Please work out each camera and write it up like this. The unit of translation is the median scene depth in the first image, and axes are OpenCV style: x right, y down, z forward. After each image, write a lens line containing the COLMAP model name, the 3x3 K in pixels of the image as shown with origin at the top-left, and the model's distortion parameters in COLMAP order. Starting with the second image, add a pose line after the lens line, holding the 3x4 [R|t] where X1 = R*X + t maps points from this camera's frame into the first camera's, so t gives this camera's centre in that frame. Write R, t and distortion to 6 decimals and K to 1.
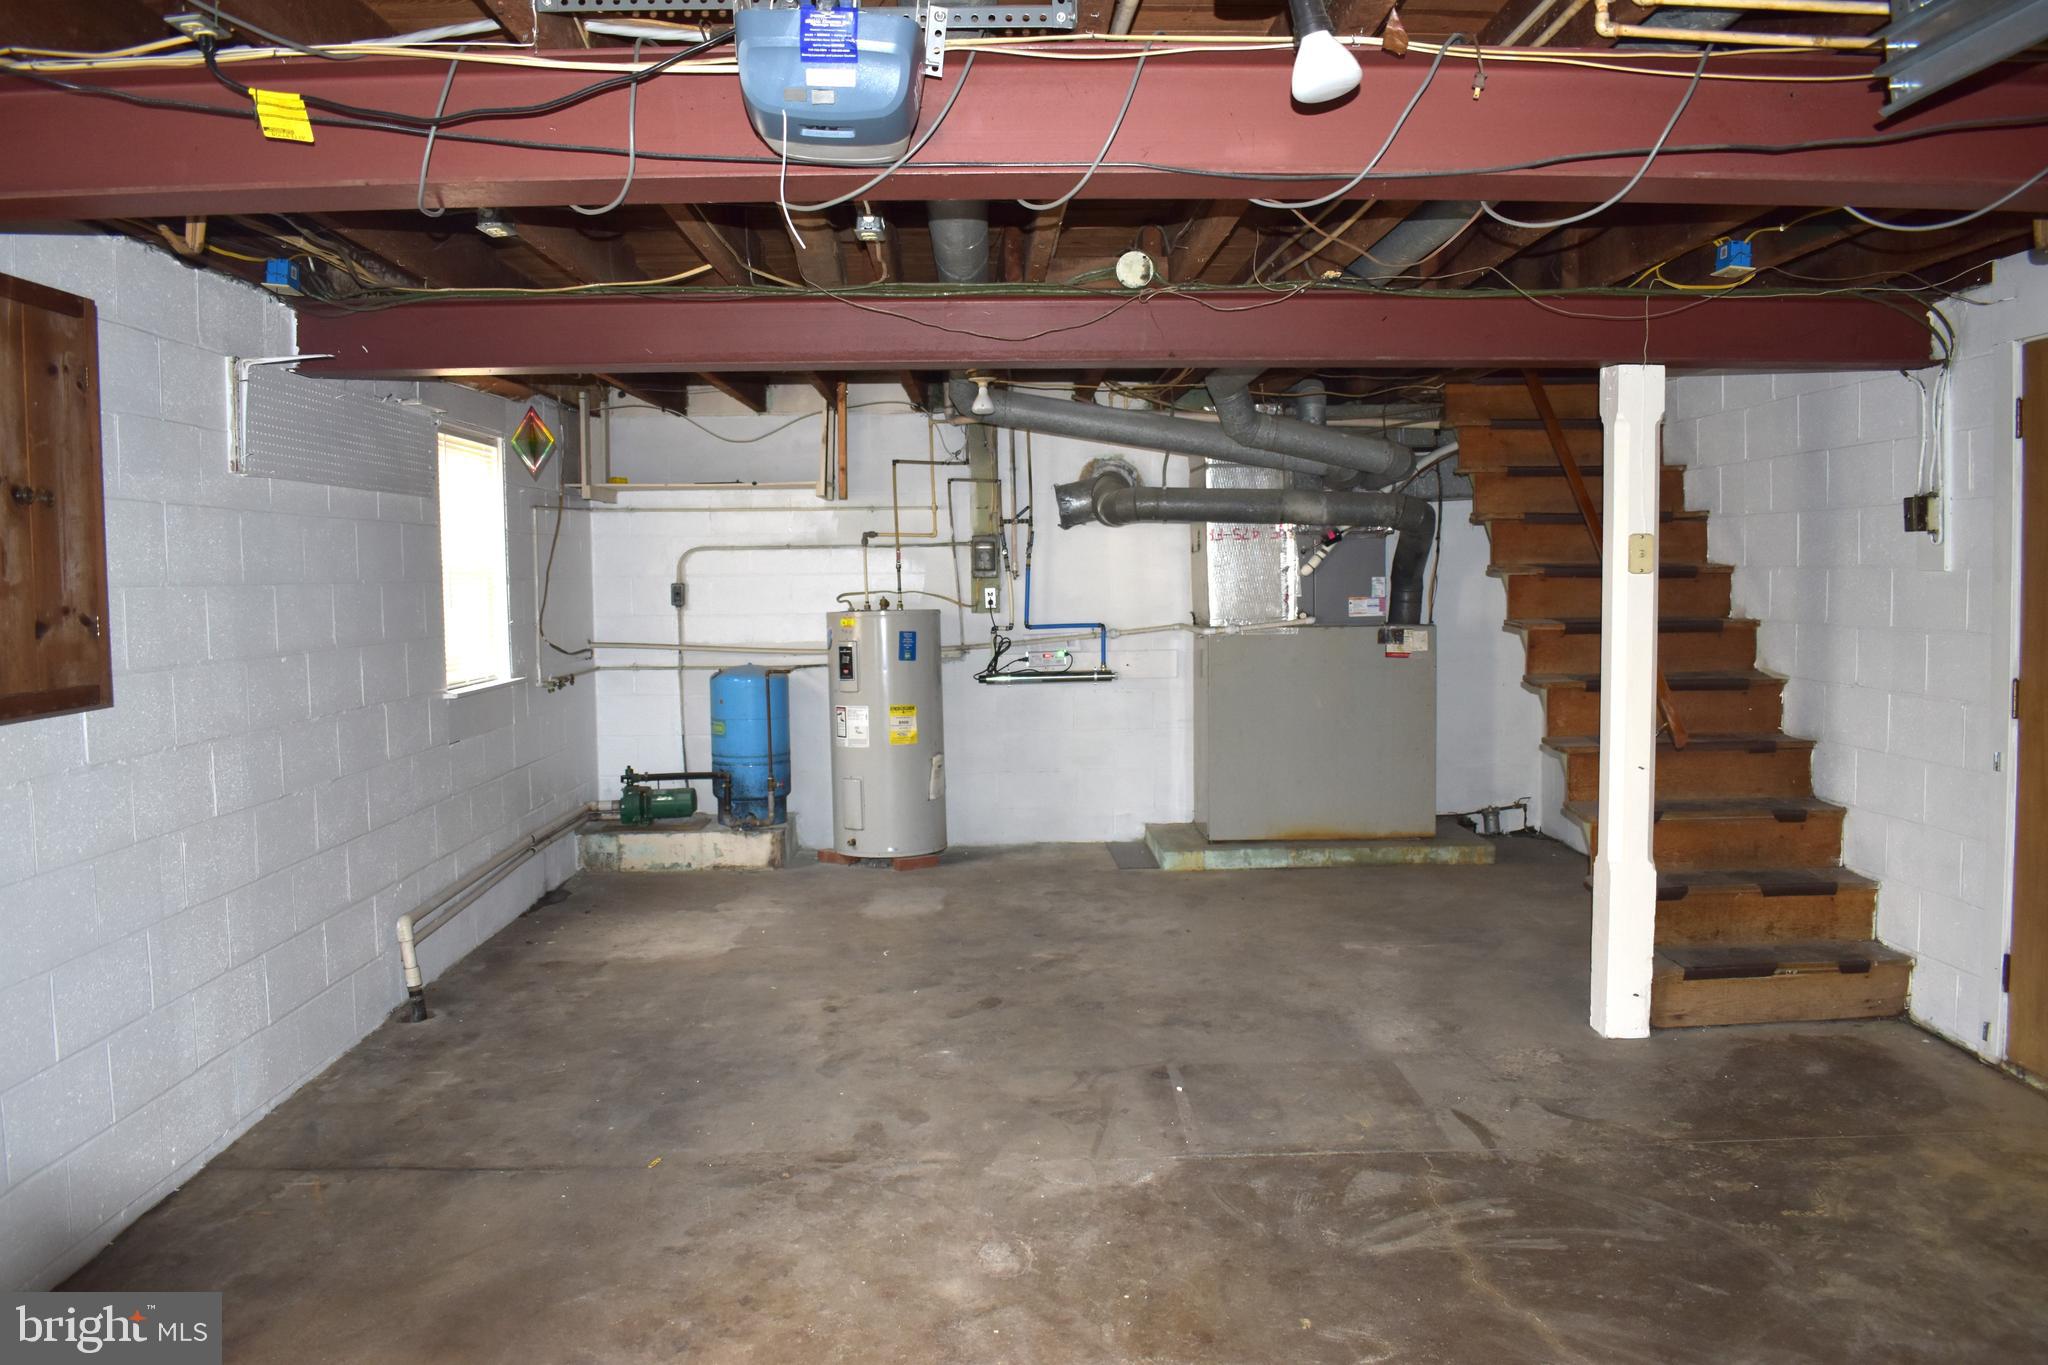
lens RADIAL K [[1595.5, 0, 1024.7], [0, 1595.5, 678.5], [0, 0, 1]] dist [-0.098235, 0.012766]
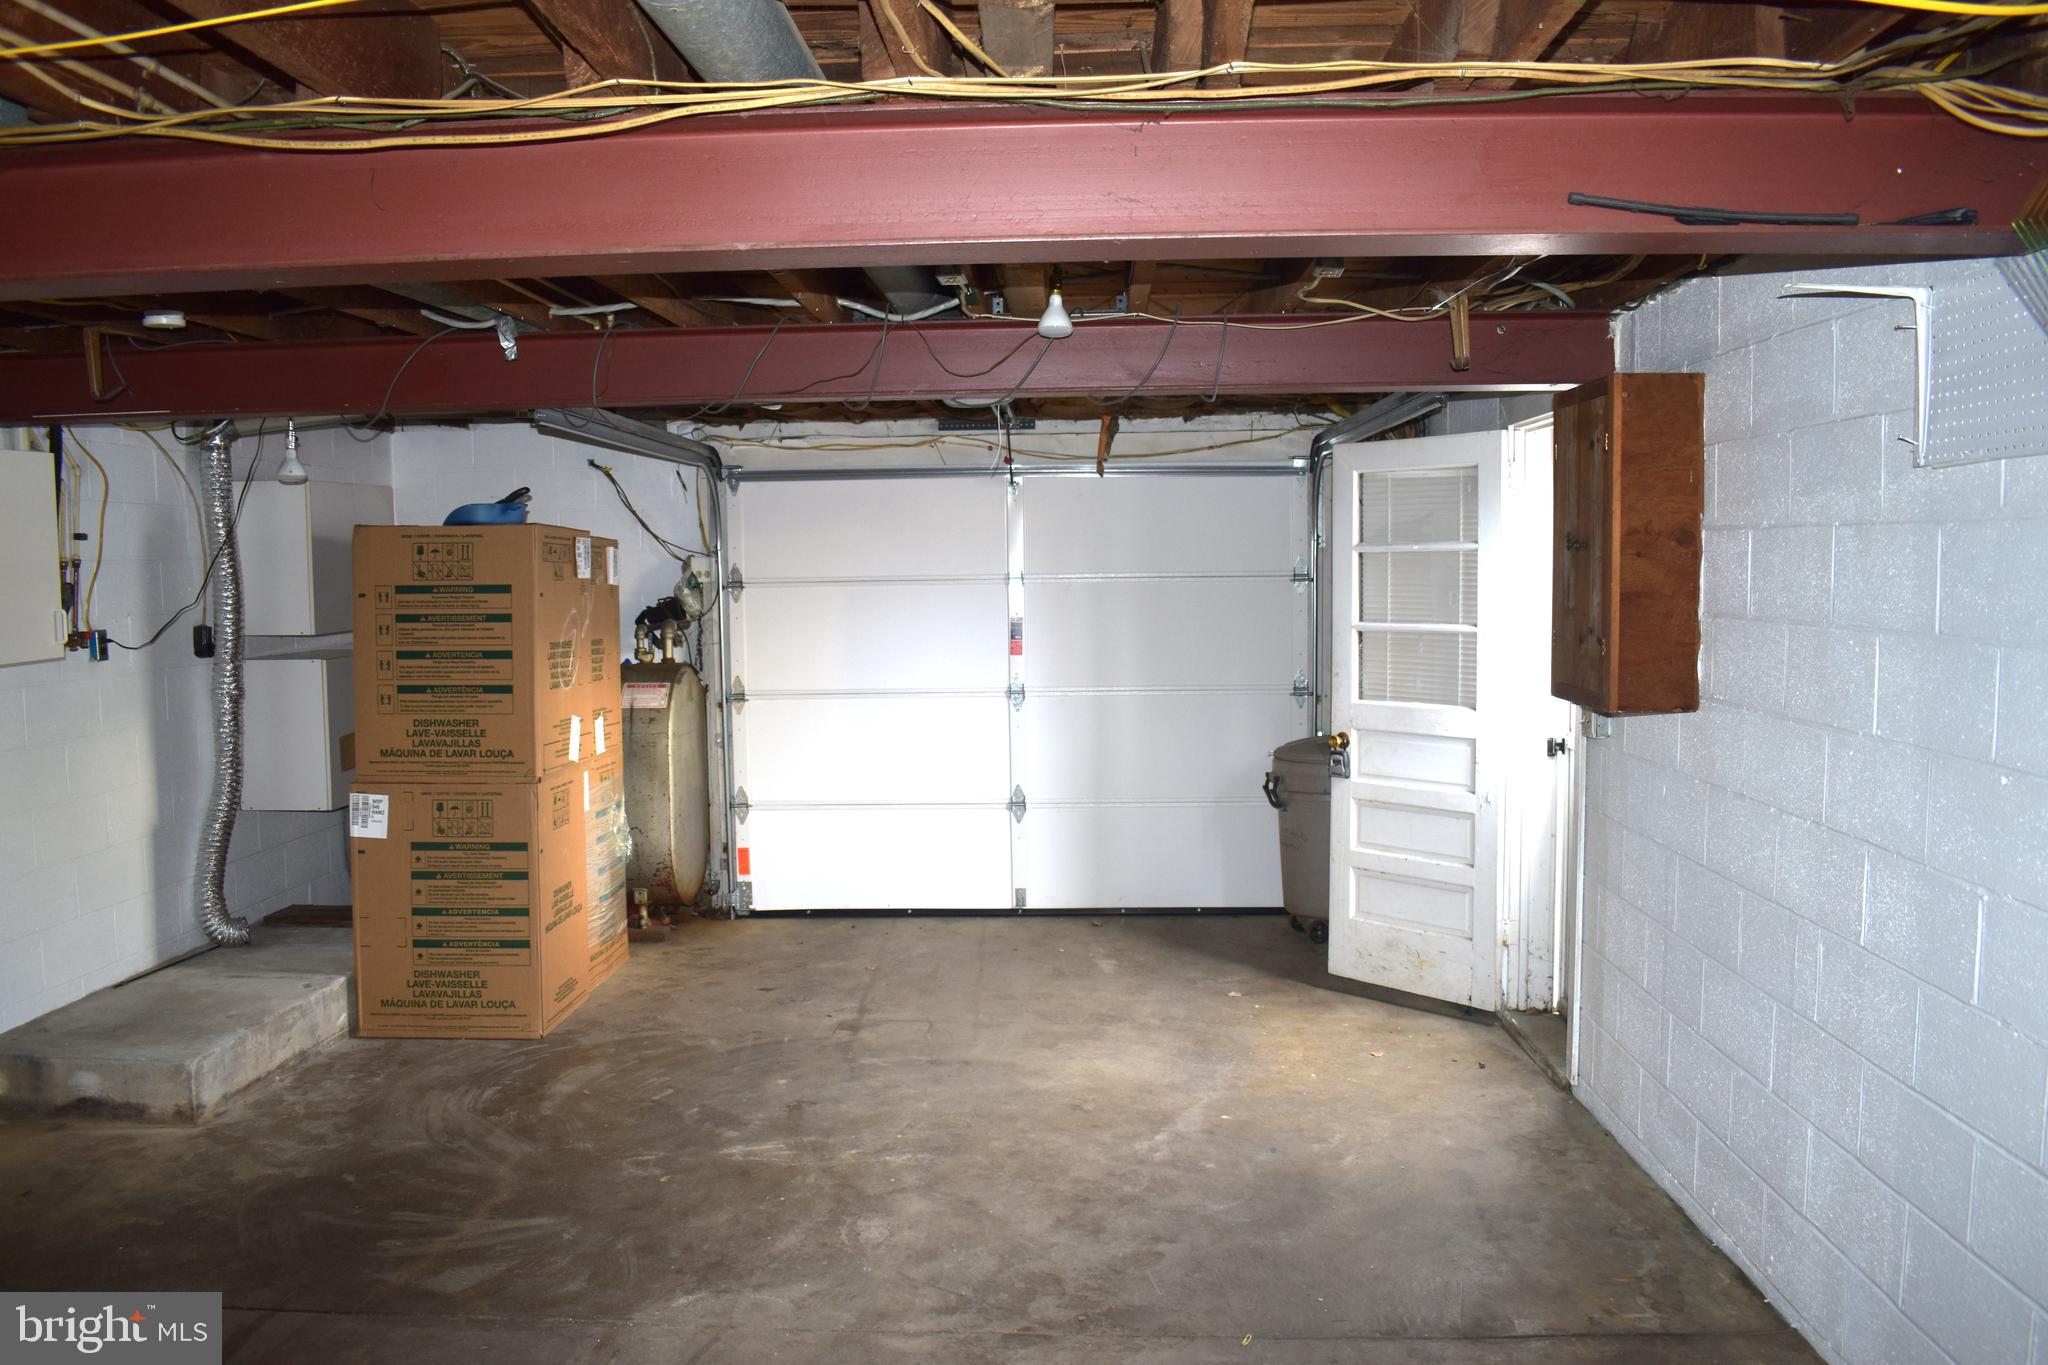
lens RADIAL K [[1595.5, 0, 1014.9], [0, 1595.5, 682.7], [0, 0, 1]] dist [-0.098235, 0.012766]
pose [[-0.996819, 0.019070, 0.077389, -0.202013], [0.030181, 0.988963, 0.145058, -0.170900], [-0.073769, 0.146932, -0.986392, 1.940767]]
